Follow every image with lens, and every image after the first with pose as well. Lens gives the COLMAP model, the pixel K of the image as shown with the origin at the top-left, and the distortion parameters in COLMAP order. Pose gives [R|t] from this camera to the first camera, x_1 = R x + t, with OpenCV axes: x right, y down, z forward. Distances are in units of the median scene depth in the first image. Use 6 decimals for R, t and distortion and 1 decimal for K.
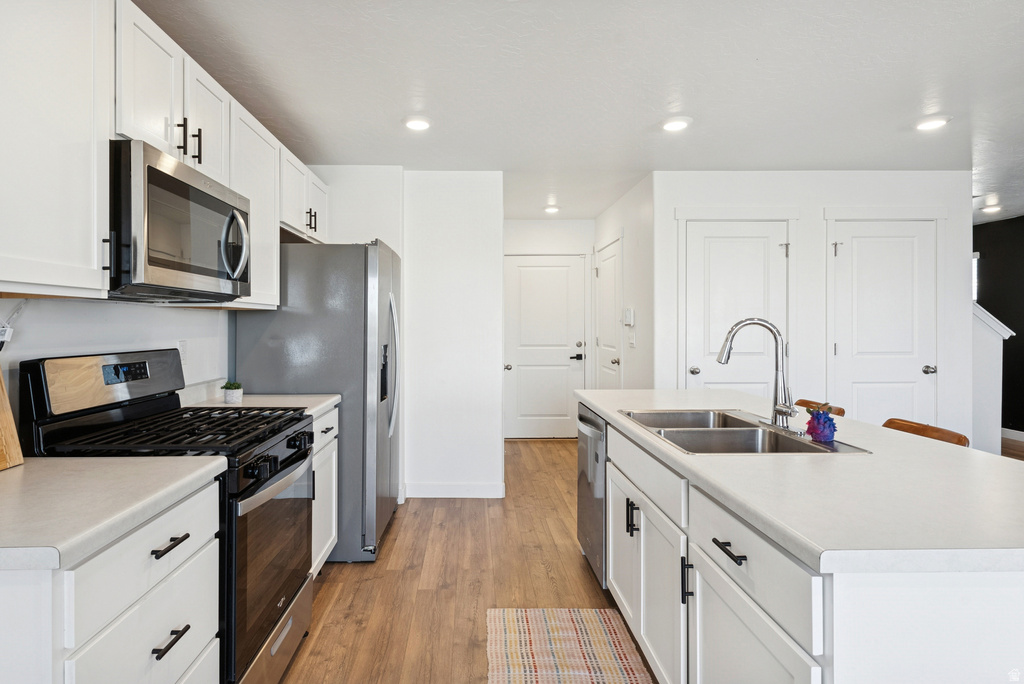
lens RADIAL K [[543.9, 0, 484.6], [0, 543.9, 327.2], [0, 0, 1]] dist [-0.000312, -0.002257]
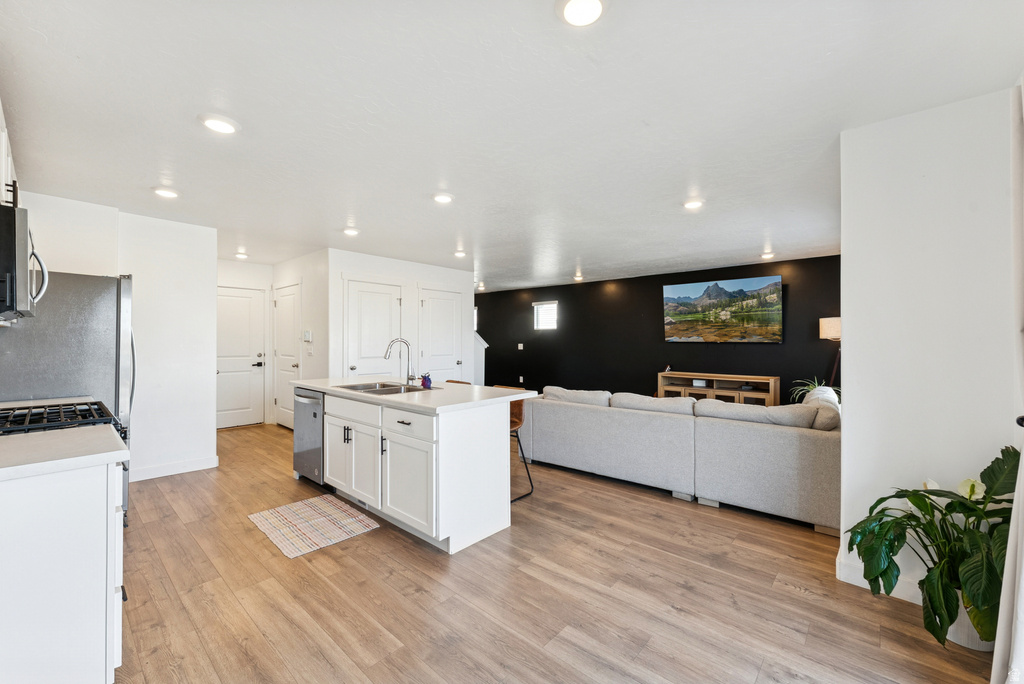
lens RADIAL K [[411.5, 0, 513.9], [0, 411.5, 341.9], [0, 0, 1]] dist [0.003423, -0.000678]
pose [[0.680991, 0.002516, 0.732288, -0.283857], [-0.000298, 0.999995, -0.003158, 0.002139], [-0.732292, 0.001932, 0.680988, -0.336514]]
